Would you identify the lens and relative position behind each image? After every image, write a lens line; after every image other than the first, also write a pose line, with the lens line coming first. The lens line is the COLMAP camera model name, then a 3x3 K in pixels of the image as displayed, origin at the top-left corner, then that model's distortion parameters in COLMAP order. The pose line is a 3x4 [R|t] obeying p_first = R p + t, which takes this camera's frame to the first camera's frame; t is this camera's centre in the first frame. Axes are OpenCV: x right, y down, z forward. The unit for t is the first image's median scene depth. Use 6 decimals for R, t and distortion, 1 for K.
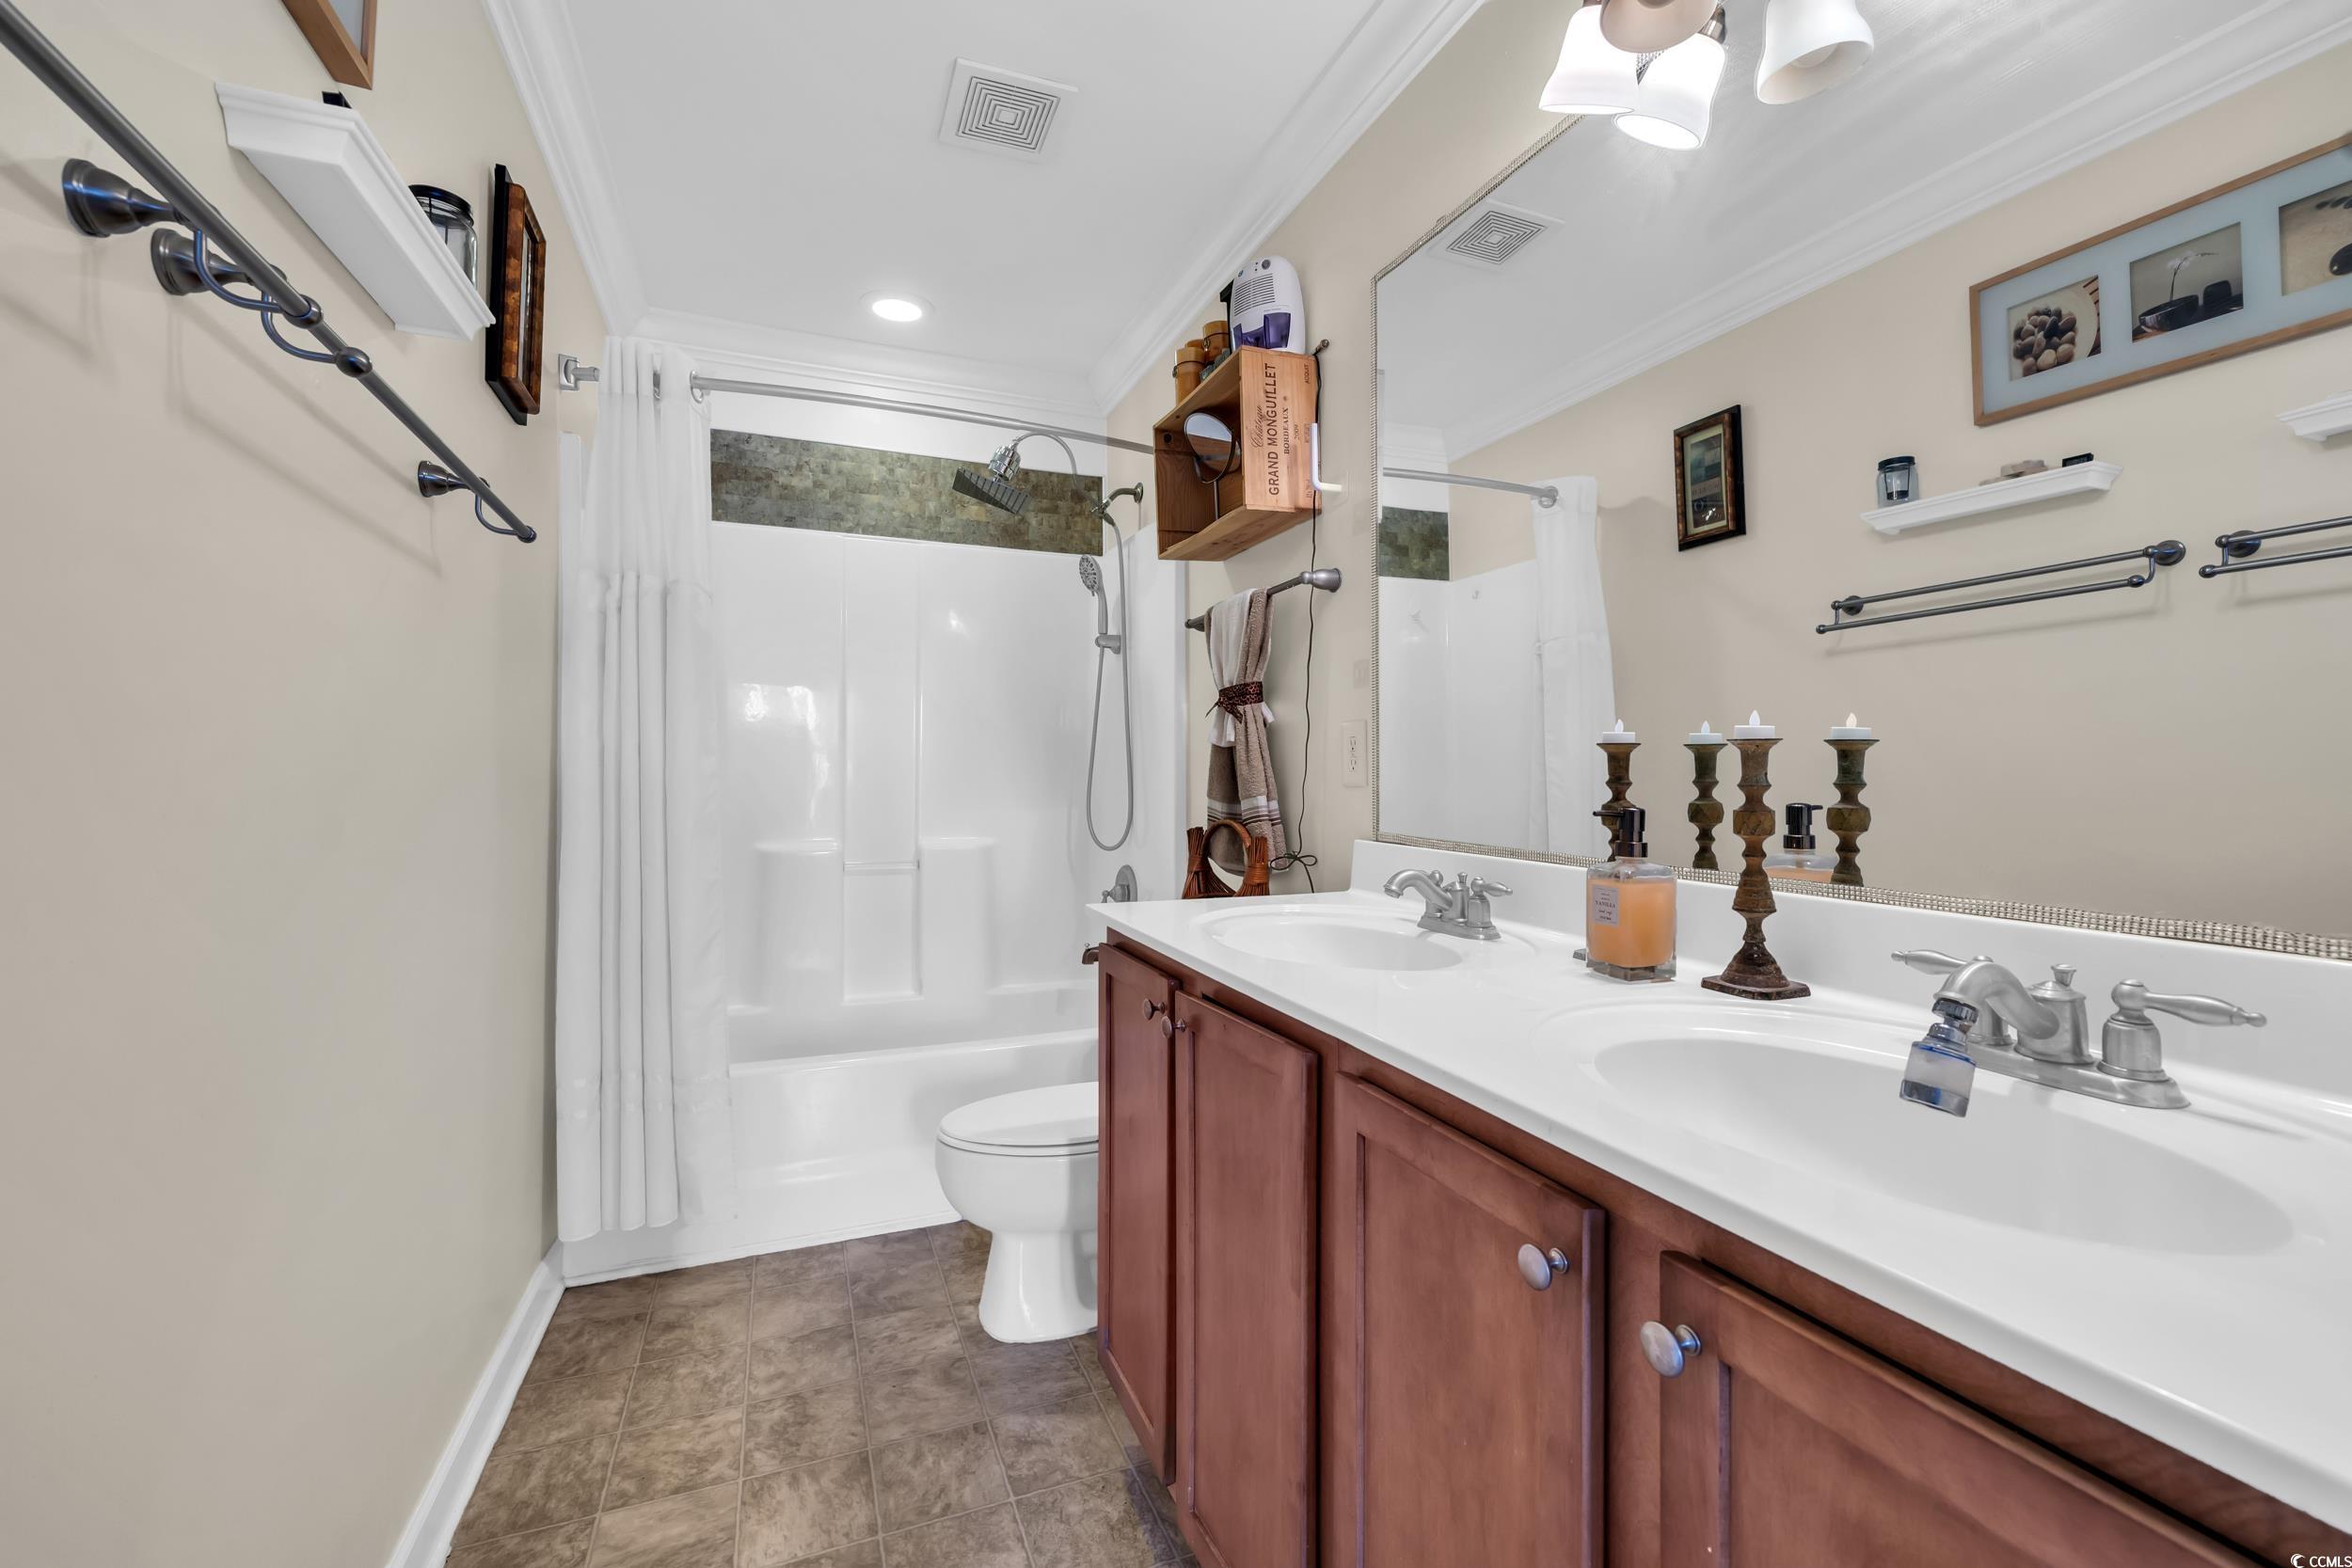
lens RADIAL K [[989.3, 0, 1176.5], [0, 989.3, 776.6], [0, 0, 1]] dist [0.000108, 0.000234]
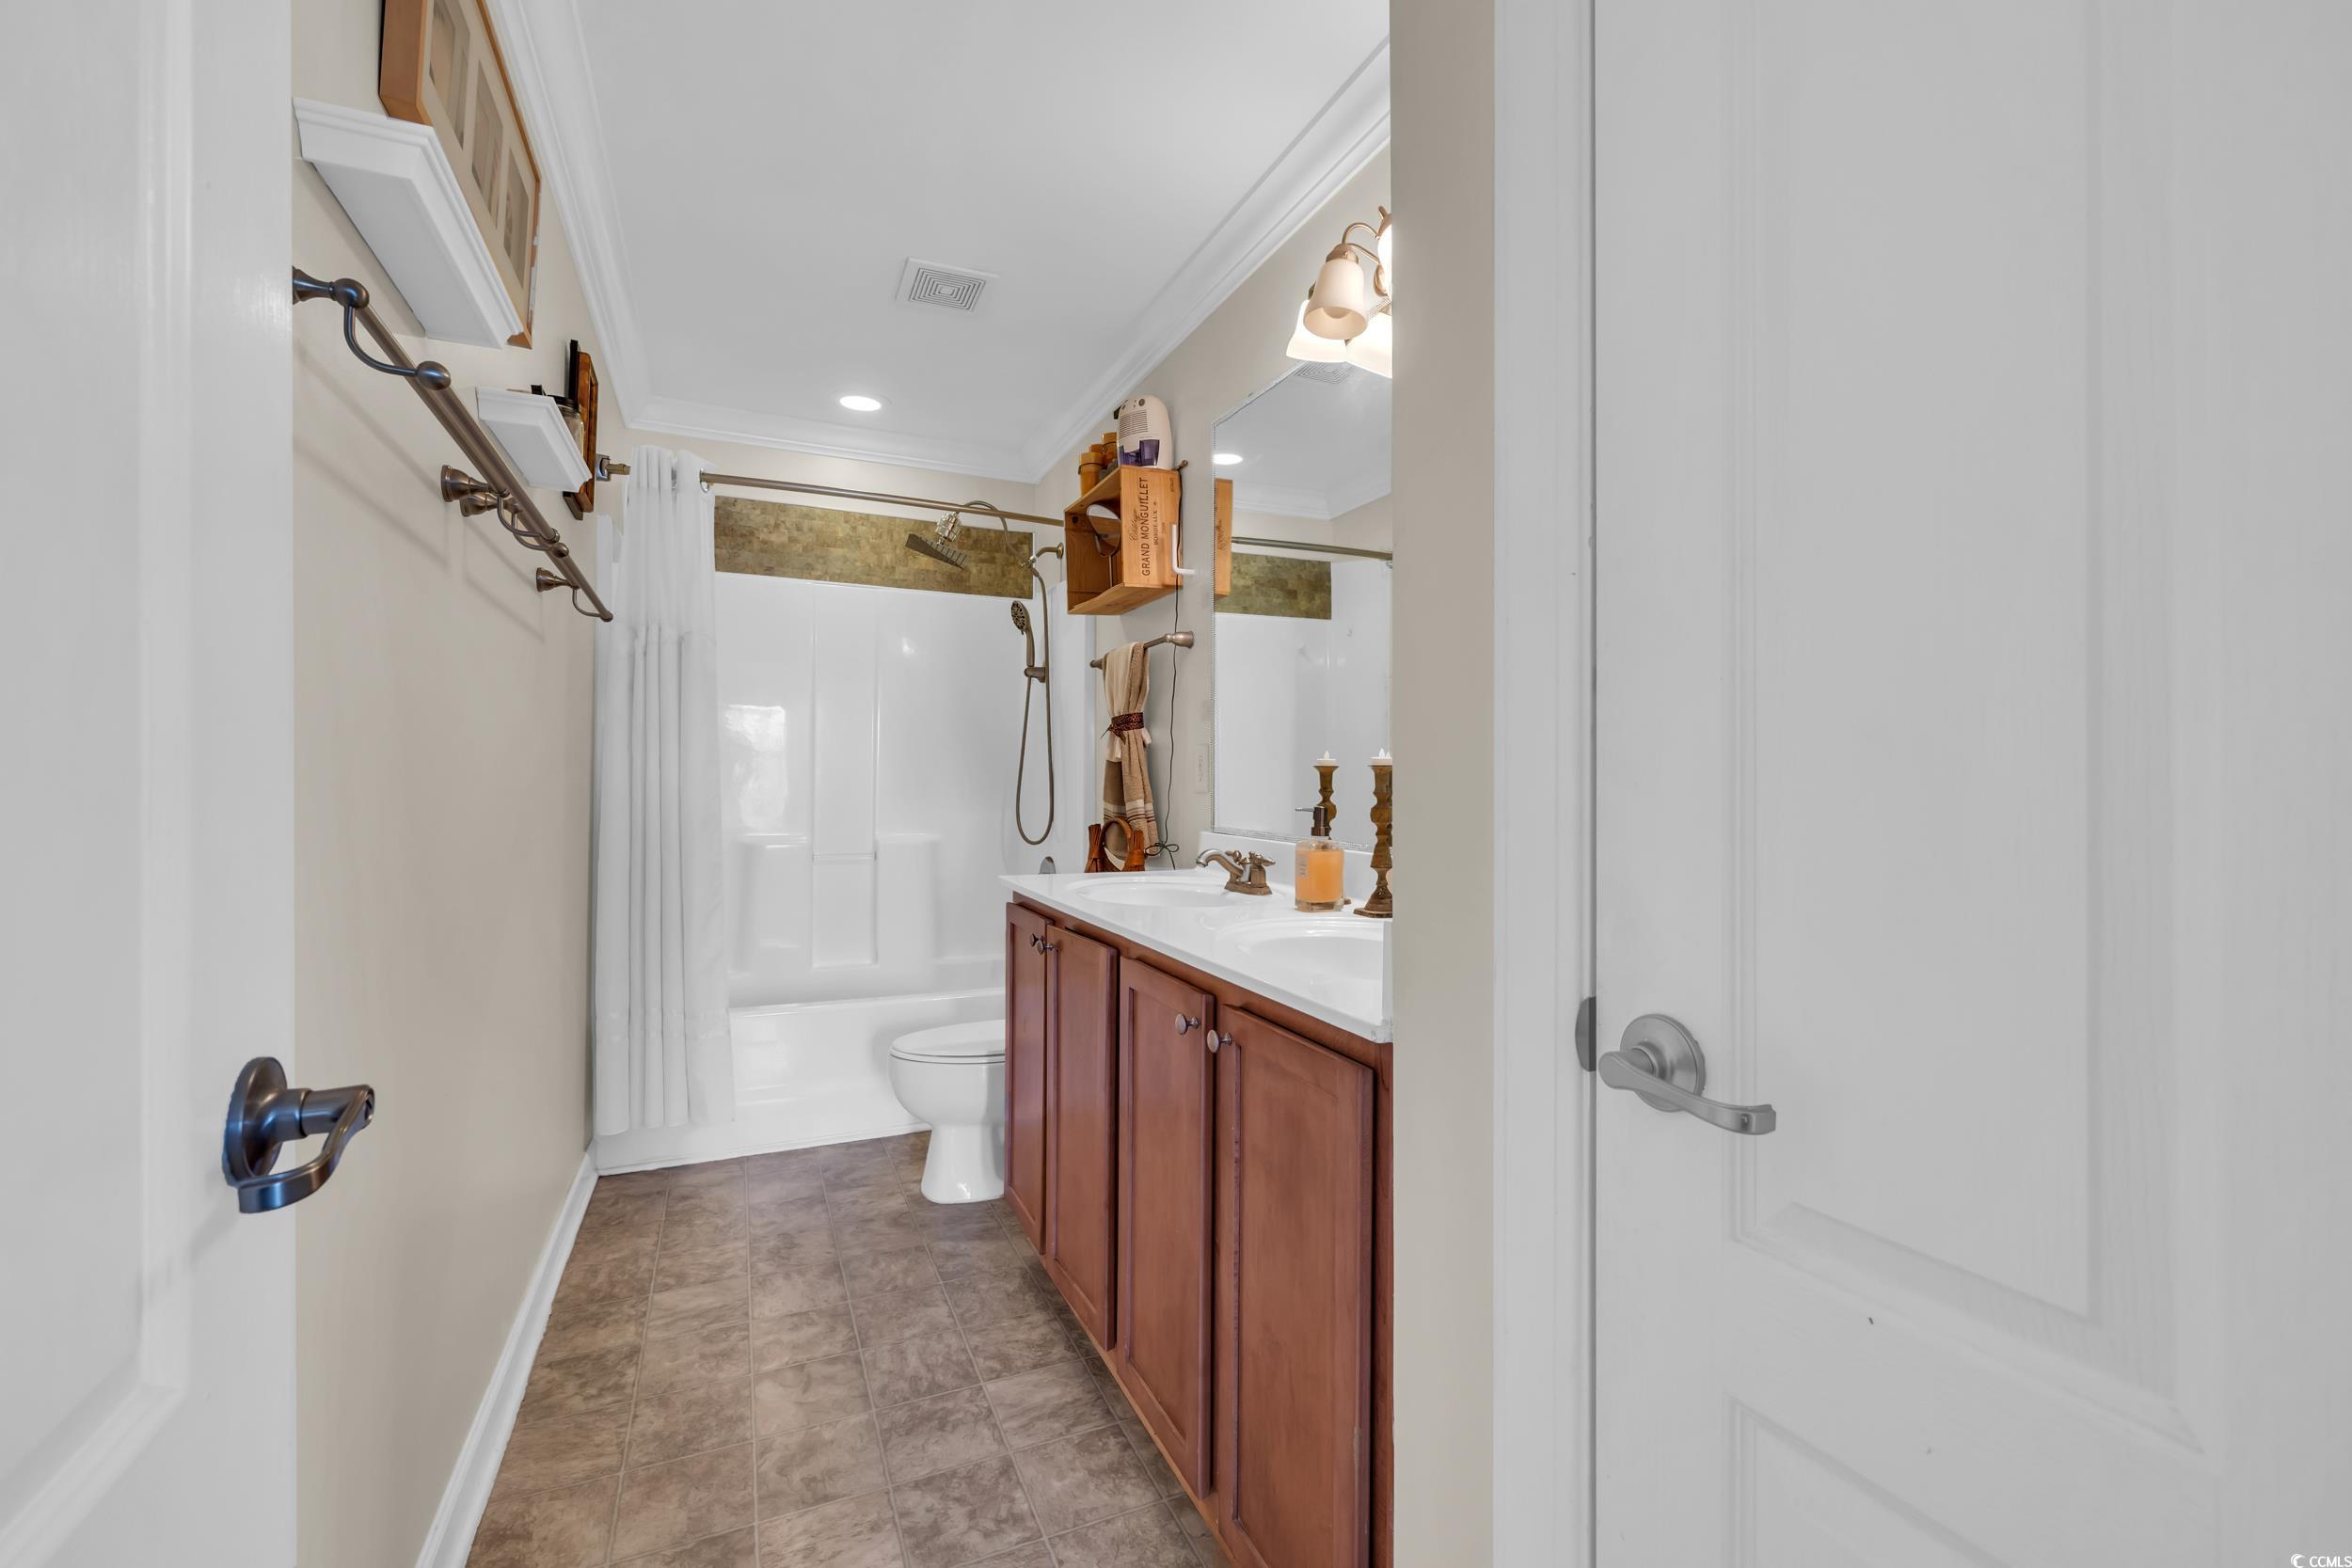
lens RADIAL K [[989.3, 0, 1177.3], [0, 989.3, 787.3], [0, 0, 1]] dist [0.000108, 0.000234]
pose [[0.999025, 0.005971, 0.043732, 0.085206], [-0.006129, 0.999975, 0.003489, -0.001978], [-0.043710, -0.003753, 0.999037, -0.349595]]
